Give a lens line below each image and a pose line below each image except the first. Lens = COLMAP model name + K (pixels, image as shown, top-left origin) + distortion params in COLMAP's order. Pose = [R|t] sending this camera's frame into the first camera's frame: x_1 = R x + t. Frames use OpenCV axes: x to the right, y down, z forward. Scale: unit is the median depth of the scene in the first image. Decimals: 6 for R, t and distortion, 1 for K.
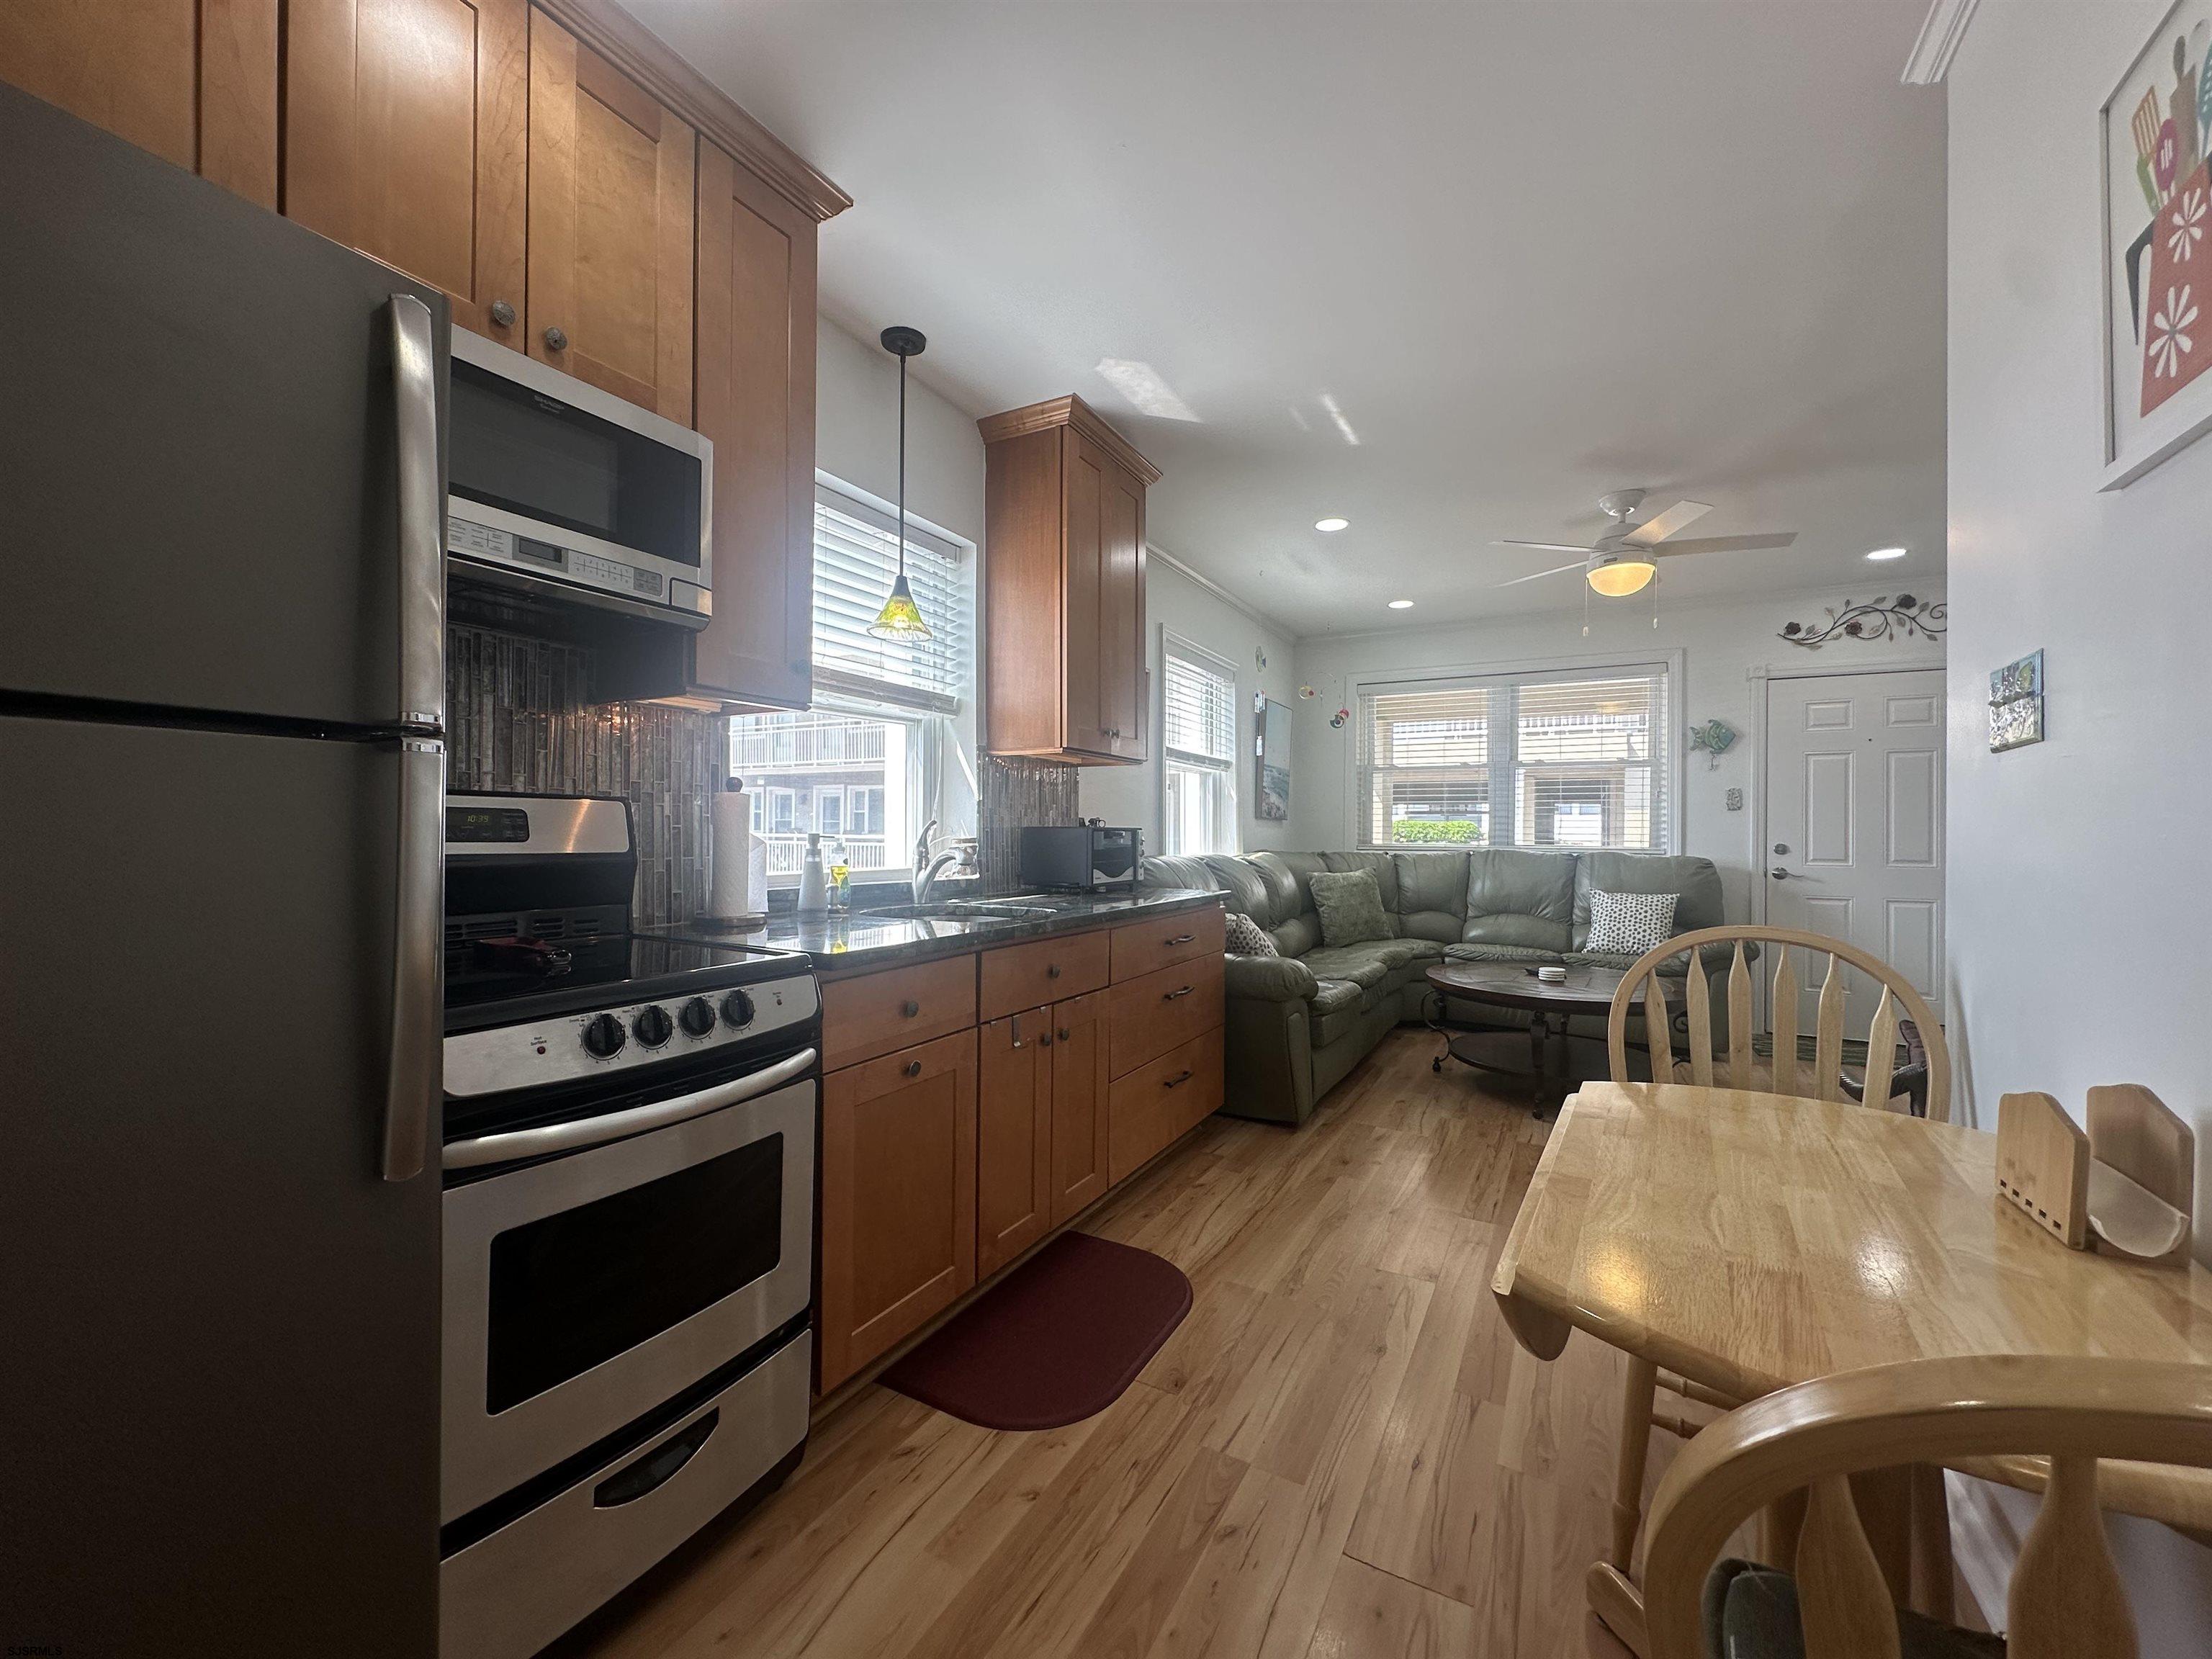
lens RADIAL K [[883.3, 0, 1102.1], [0, 883.3, 829.7], [0, 0, 1]] dist [-0.001217, 0.000097]
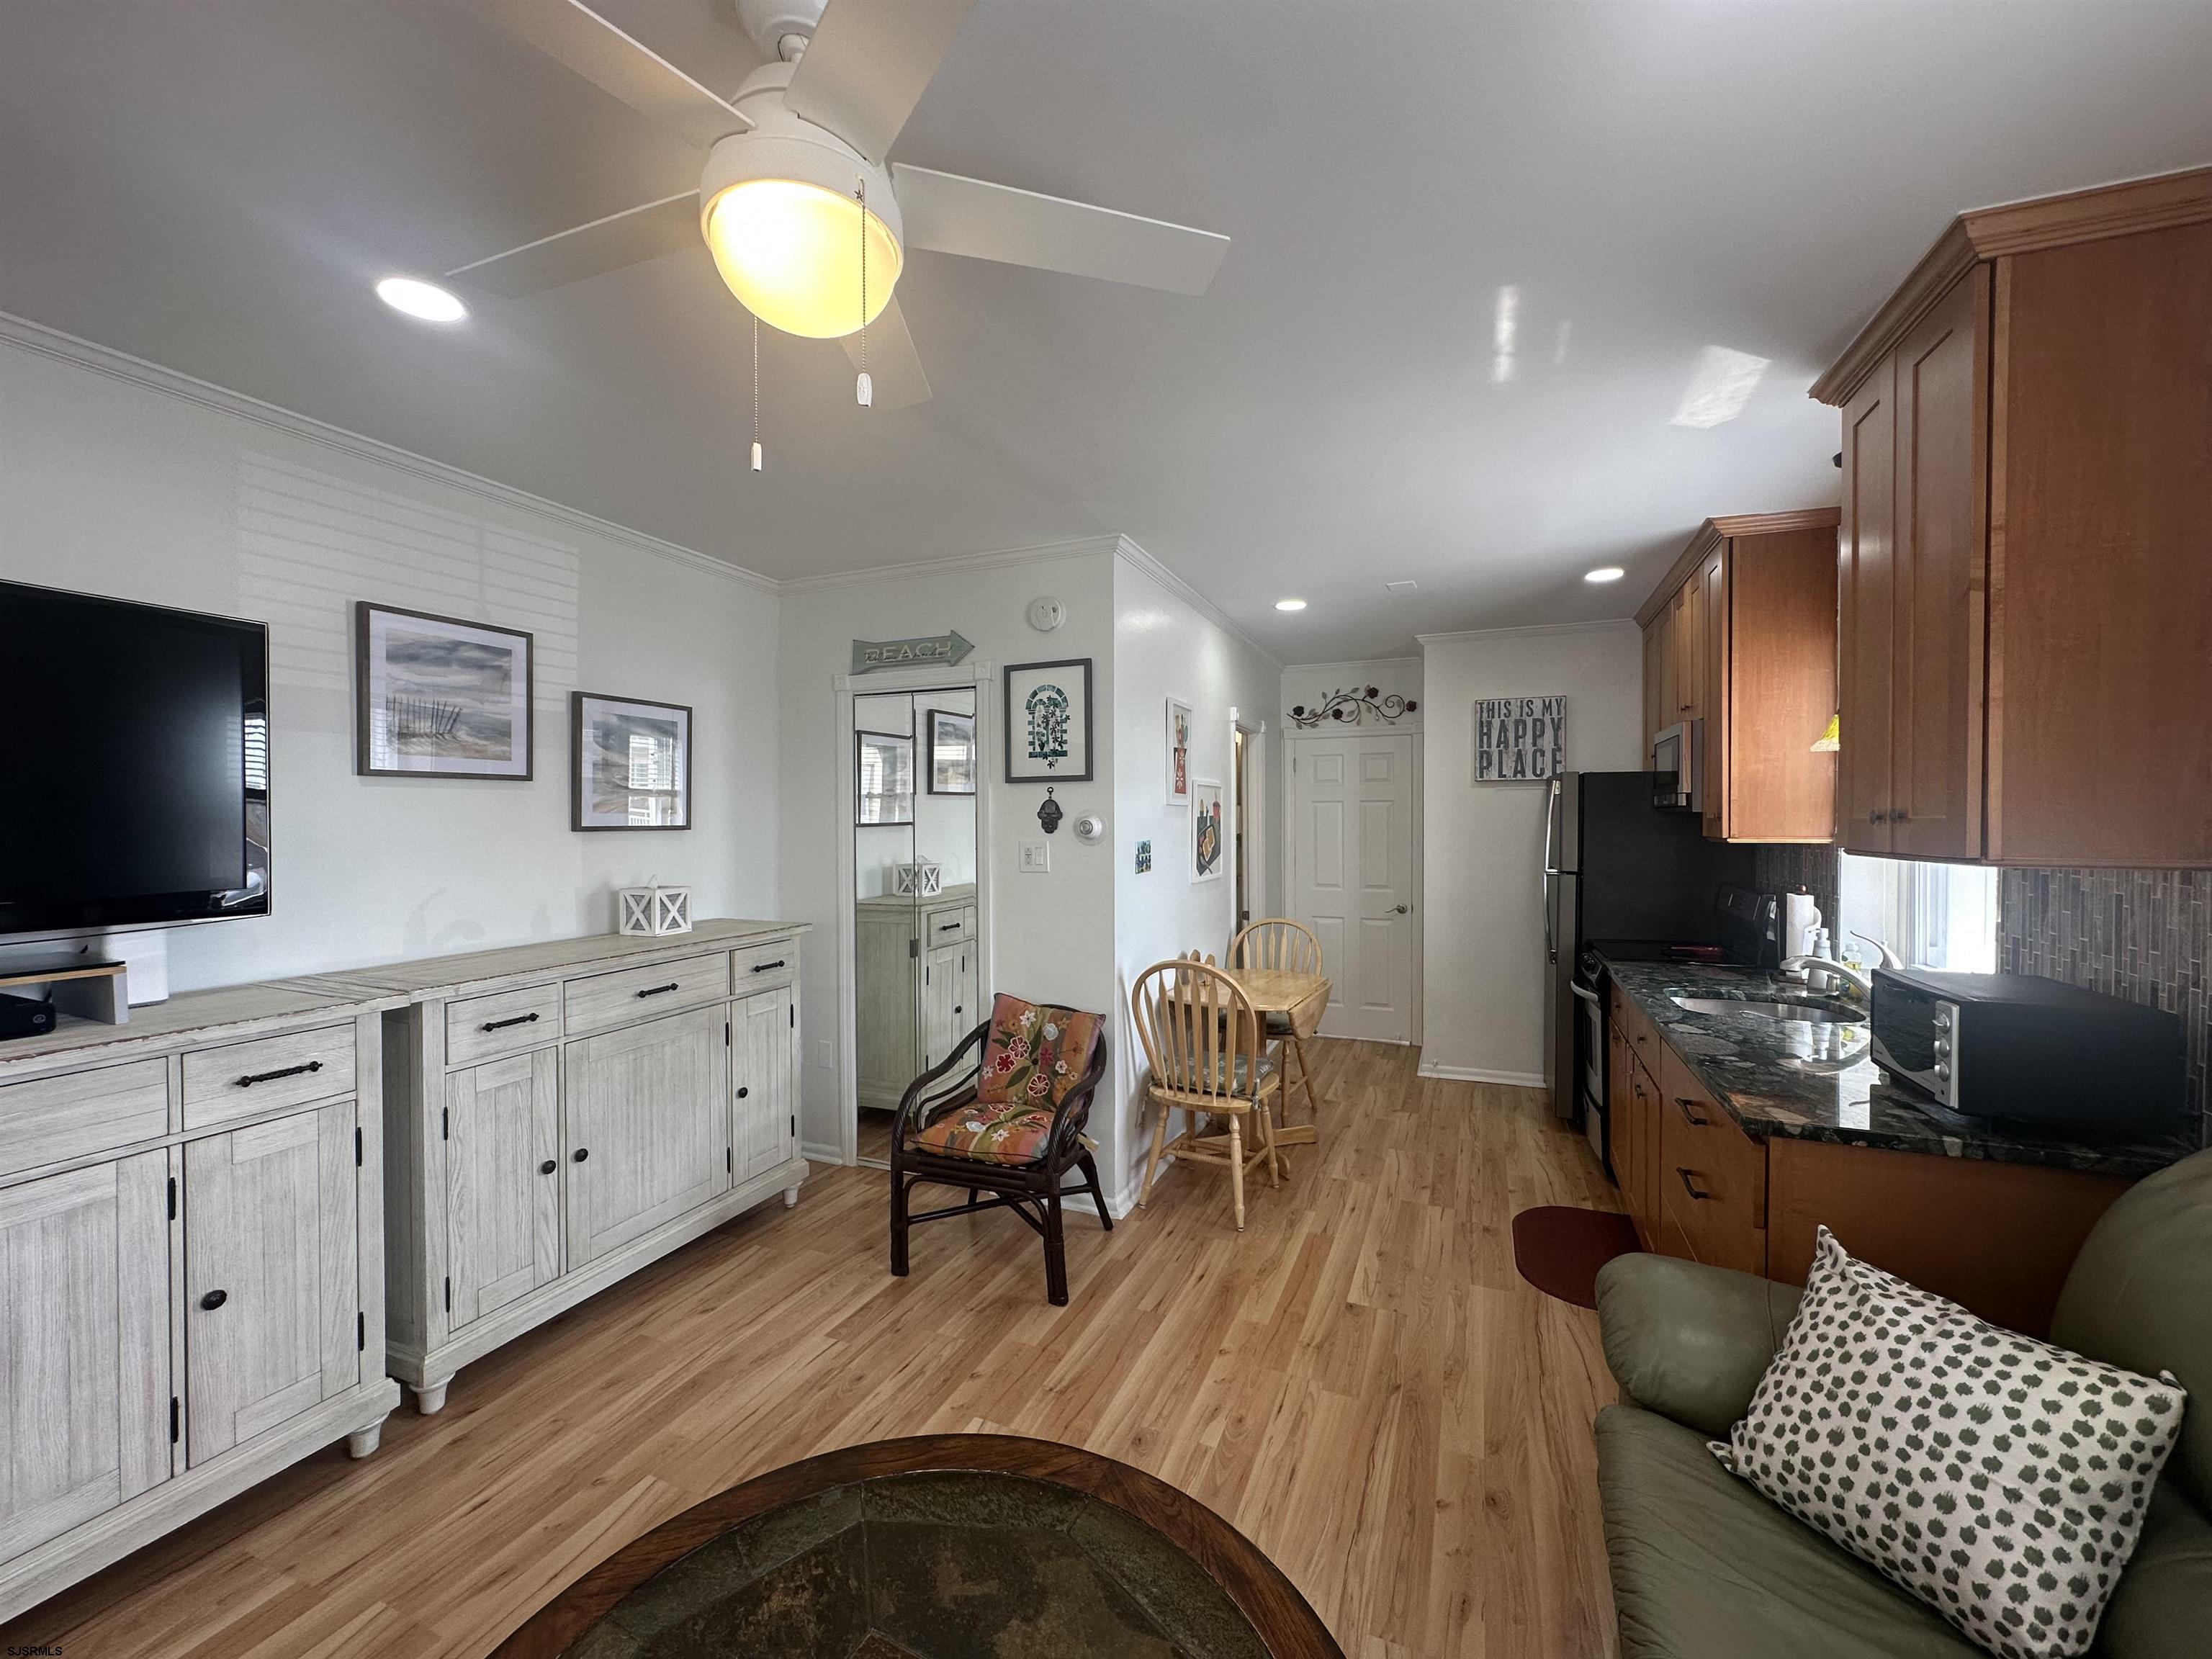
lens RADIAL K [[883.3, 0, 1100.4], [0, 883.3, 827.9], [0, 0, 1]] dist [-0.001217, 0.000097]
pose [[-0.994518, -0.003987, -0.104491, 0.640041], [-0.004790, 0.999961, 0.007432, -0.110533], [0.104458, 0.007891, -0.994498, 1.640560]]
